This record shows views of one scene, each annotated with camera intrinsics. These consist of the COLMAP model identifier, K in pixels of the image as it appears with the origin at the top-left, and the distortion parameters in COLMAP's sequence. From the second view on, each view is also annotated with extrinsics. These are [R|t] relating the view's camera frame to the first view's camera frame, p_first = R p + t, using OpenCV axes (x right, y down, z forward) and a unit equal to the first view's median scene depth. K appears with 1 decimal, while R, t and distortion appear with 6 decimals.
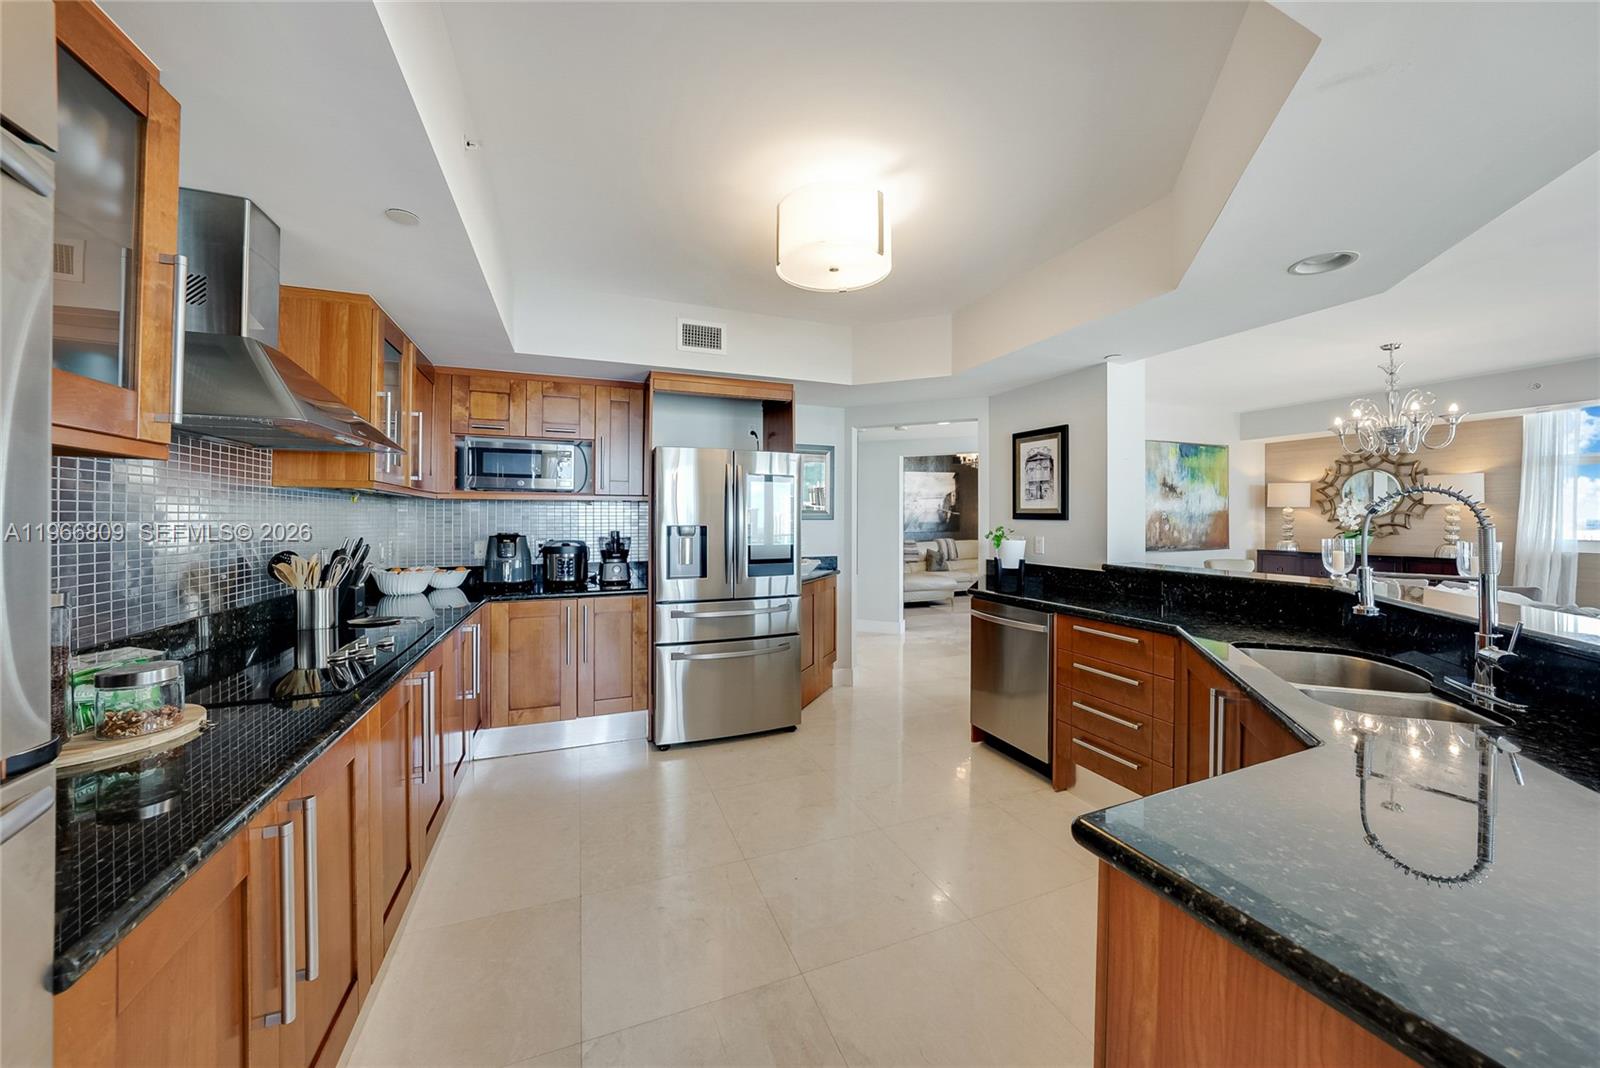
lens RADIAL K [[552.3, 0, 802.6], [0, 552.3, 517.0], [0, 0, 1]] dist [-0.021319, 0.000433]
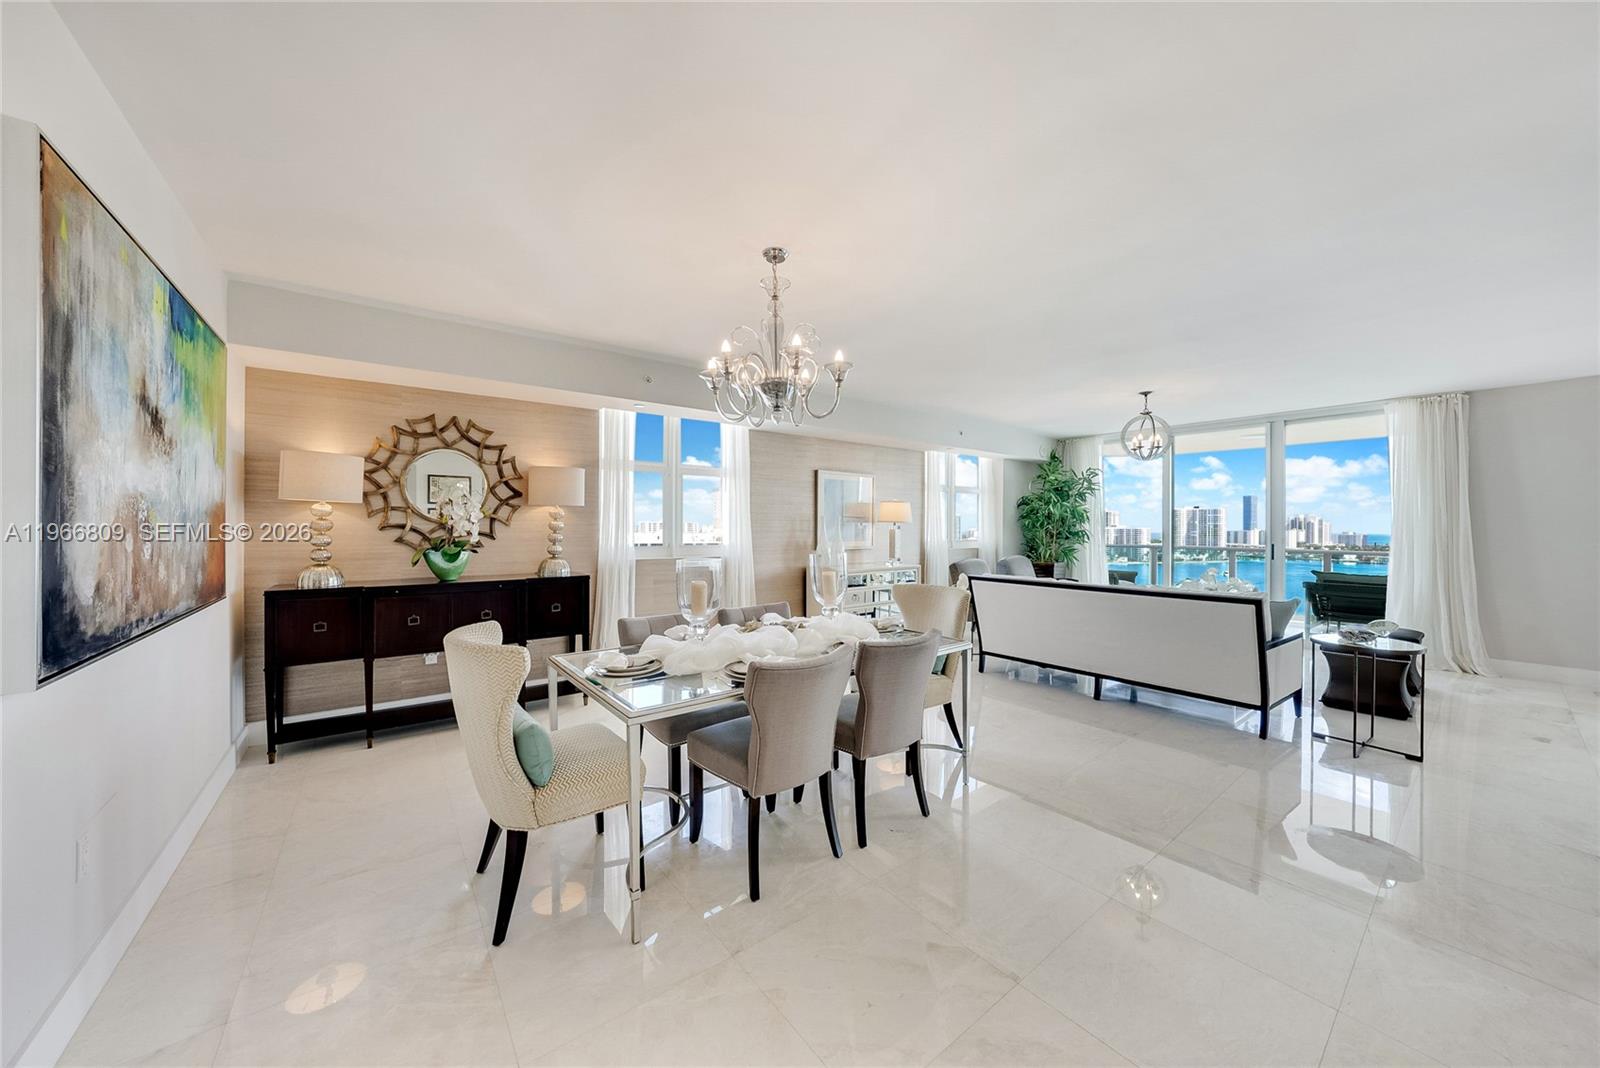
lens RADIAL K [[552.3, 0, 798.4], [0, 552.3, 527.0], [0, 0, 1]] dist [-0.021319, 0.000433]
pose [[-0.255624, 0.001099, 0.966776, 0.490473], [-0.002037, 0.999997, -0.001675, 0.009421], [-0.966774, -0.002398, -0.255620, 1.201618]]
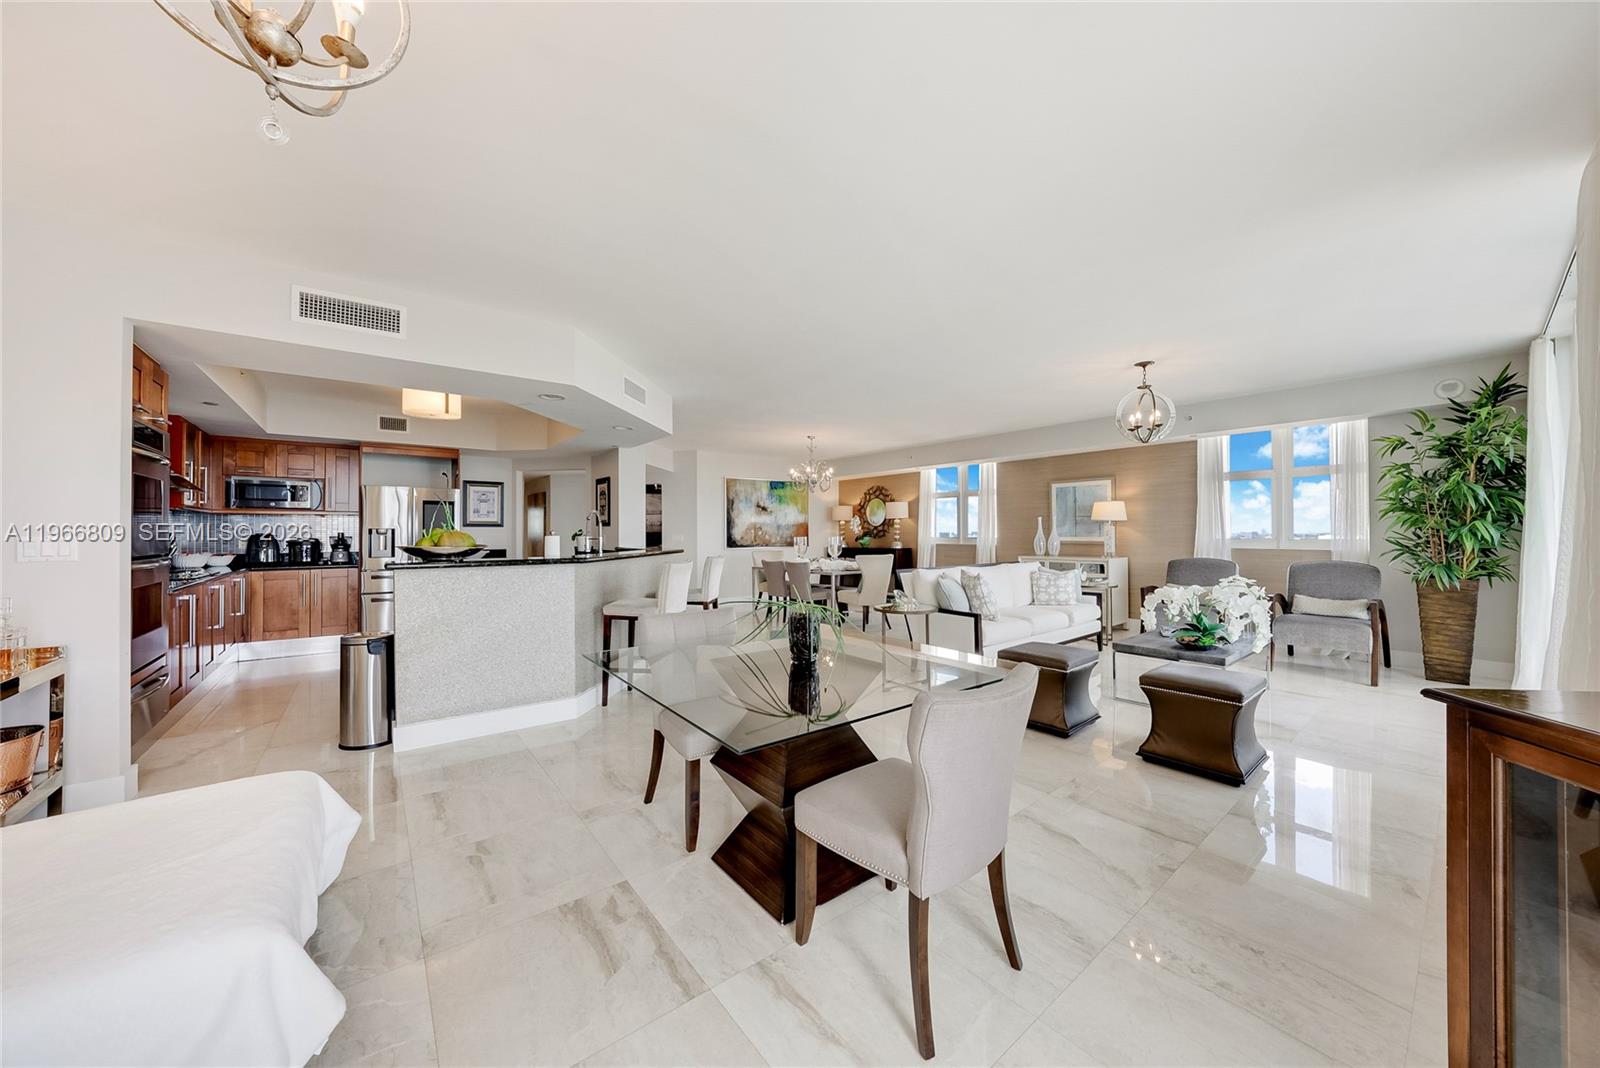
lens RADIAL K [[552.3, 0, 809.9], [0, 552.3, 531.1], [0, 0, 1]] dist [-0.021319, 0.000433]
pose [[0.958736, -0.003291, 0.284278, 0.558423], [0.004107, 0.999989, -0.002277, 0.030272], [-0.284267, 0.003351, 0.958739, -0.992204]]
